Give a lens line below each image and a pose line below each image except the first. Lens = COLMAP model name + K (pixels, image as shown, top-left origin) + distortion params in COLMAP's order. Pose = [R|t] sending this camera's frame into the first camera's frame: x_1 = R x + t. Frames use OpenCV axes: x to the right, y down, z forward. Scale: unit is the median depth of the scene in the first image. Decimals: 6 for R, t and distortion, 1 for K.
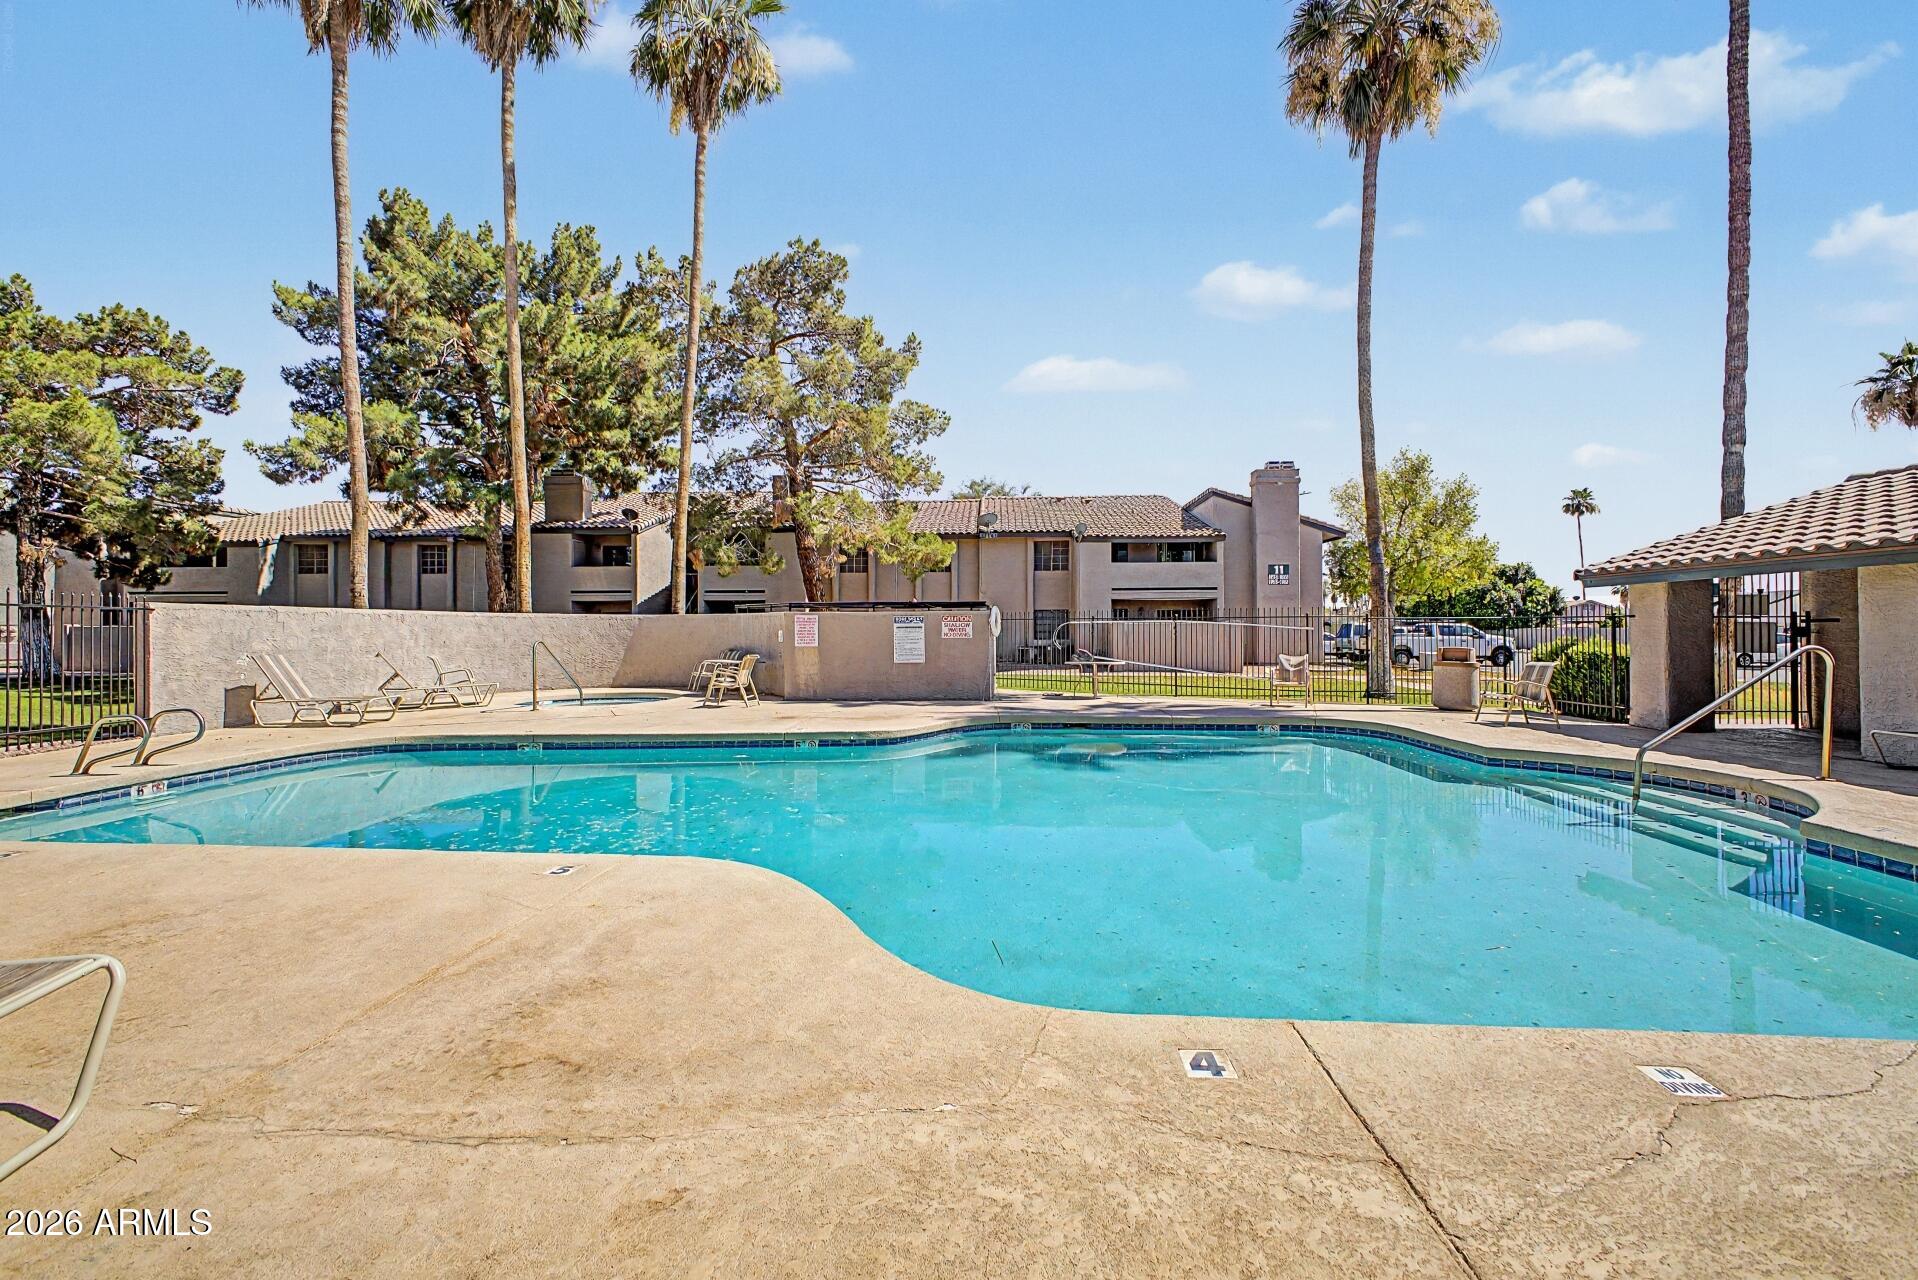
lens RADIAL K [[768.5, 0, 955.2], [0, 768.5, 621.1], [0, 0, 1]] dist [0.009087, -0.000515]
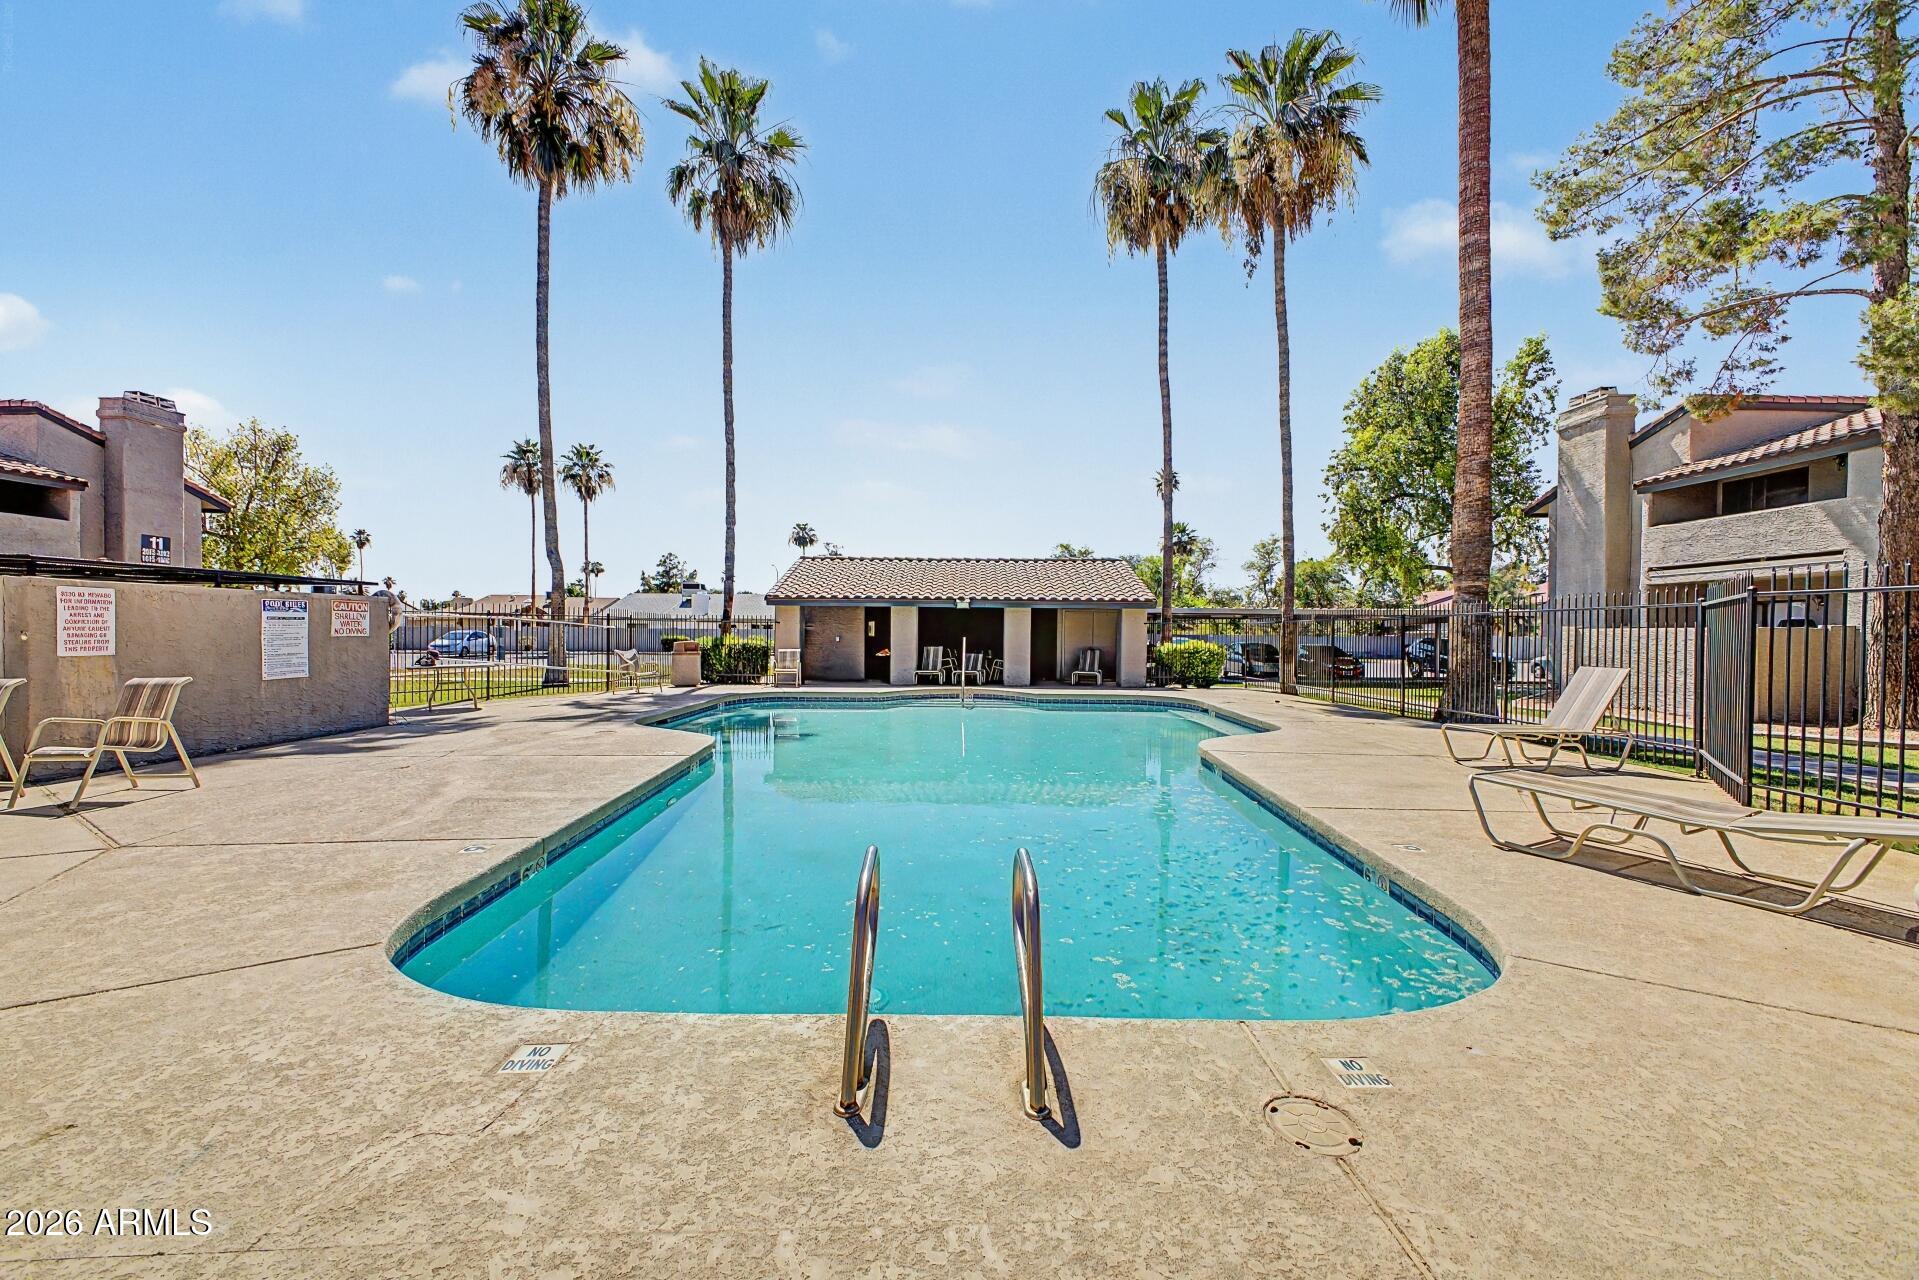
lens RADIAL K [[747.5, 0, 953.6], [0, 747.5, 635.7], [0, 0, 1]] dist [0.000947, 0.000283]
pose [[-0.039183, -0.008145, 0.999199, -0.387980], [-0.016034, 0.999843, 0.007522, 0.005396], [-0.999103, -0.015727, -0.039308, 0.307636]]
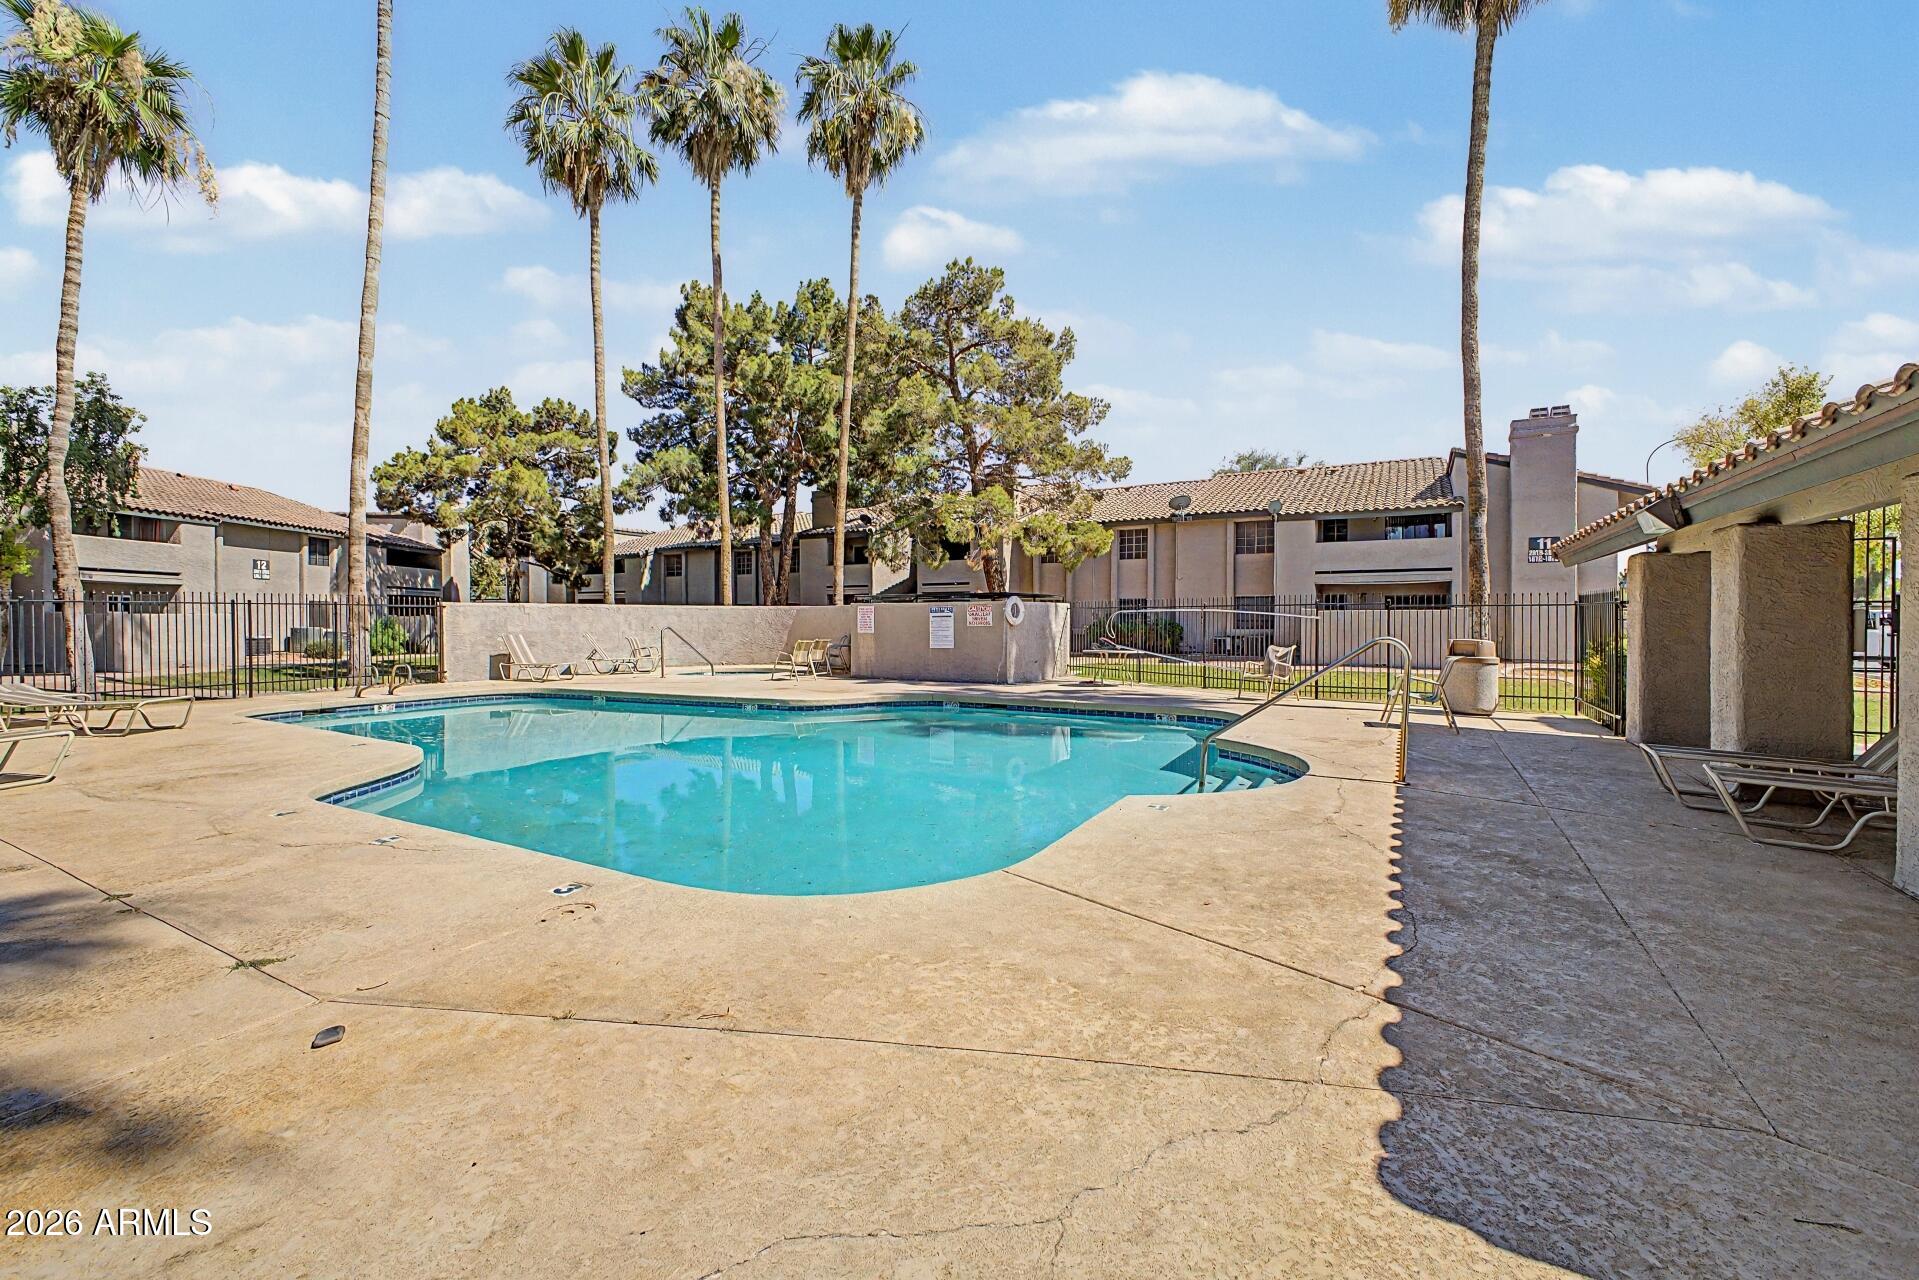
lens RADIAL K [[795.7, 0, 960.4], [0, 795.7, 628.6], [0, 0, 1]] dist [-0.002059, -0.000458]
pose [[0.895358, 0.005931, -0.445307, 0.288311], [0.005319, 0.999698, 0.024010, -0.001006], [0.445314, -0.023866, 0.895056, -0.016627]]
